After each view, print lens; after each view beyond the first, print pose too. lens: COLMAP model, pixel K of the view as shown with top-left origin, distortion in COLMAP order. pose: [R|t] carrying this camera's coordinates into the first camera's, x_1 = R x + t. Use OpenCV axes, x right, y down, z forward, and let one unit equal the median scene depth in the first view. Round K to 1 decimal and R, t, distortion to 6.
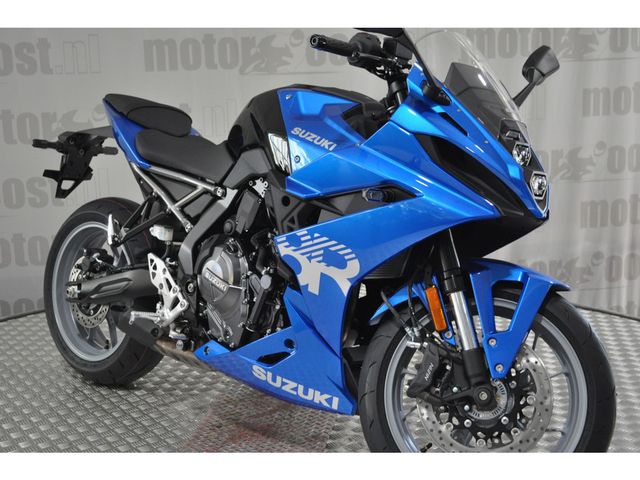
lens RADIAL K [[969.4, 0, 320.0], [0, 969.4, 240.0], [0, 0, 1]] dist [-0.001016, -0.058587]
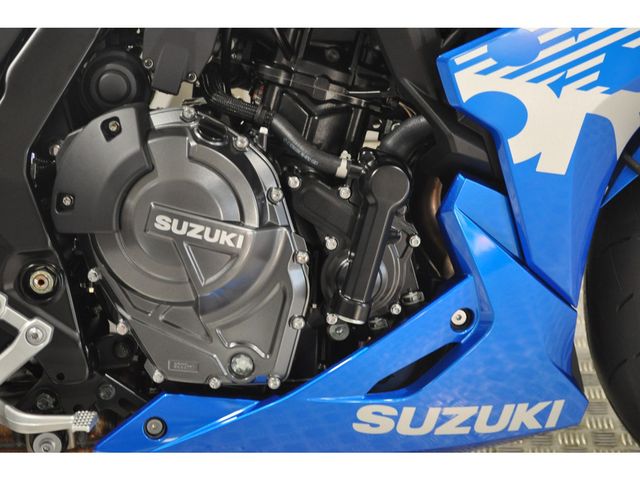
lens RADIAL K [[1239.5, 0, 320.0], [0, 1239.5, 240.0], [0, 0, 1]] dist [-0.014108, 0.104880]
pose [[0.683879, -0.264826, 0.679835, -0.432846], [0.207116, 0.963932, 0.167147, -0.024437], [-0.699580, 0.026496, 0.714063, 0.712469]]
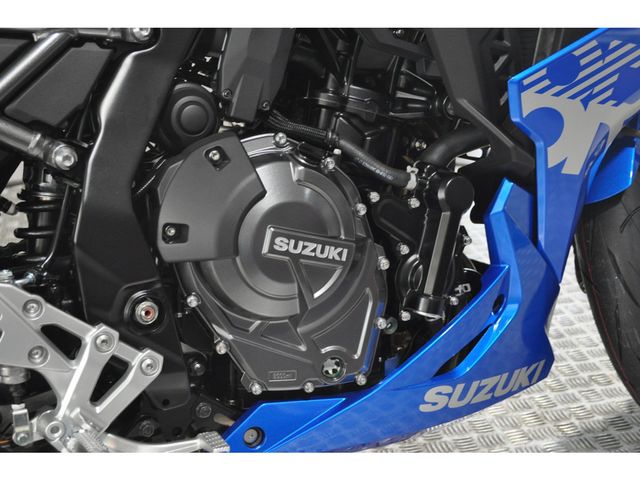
lens RADIAL K [[969.4, 0, 320.0], [0, 969.4, 240.0], [0, 0, 1]] dist [-0.001016, -0.058587]
pose [[0.357912, -0.318386, 0.877798, -0.490218], [0.210457, 0.943390, 0.256366, -0.064871], [-0.909729, 0.092982, 0.404658, 0.934421]]
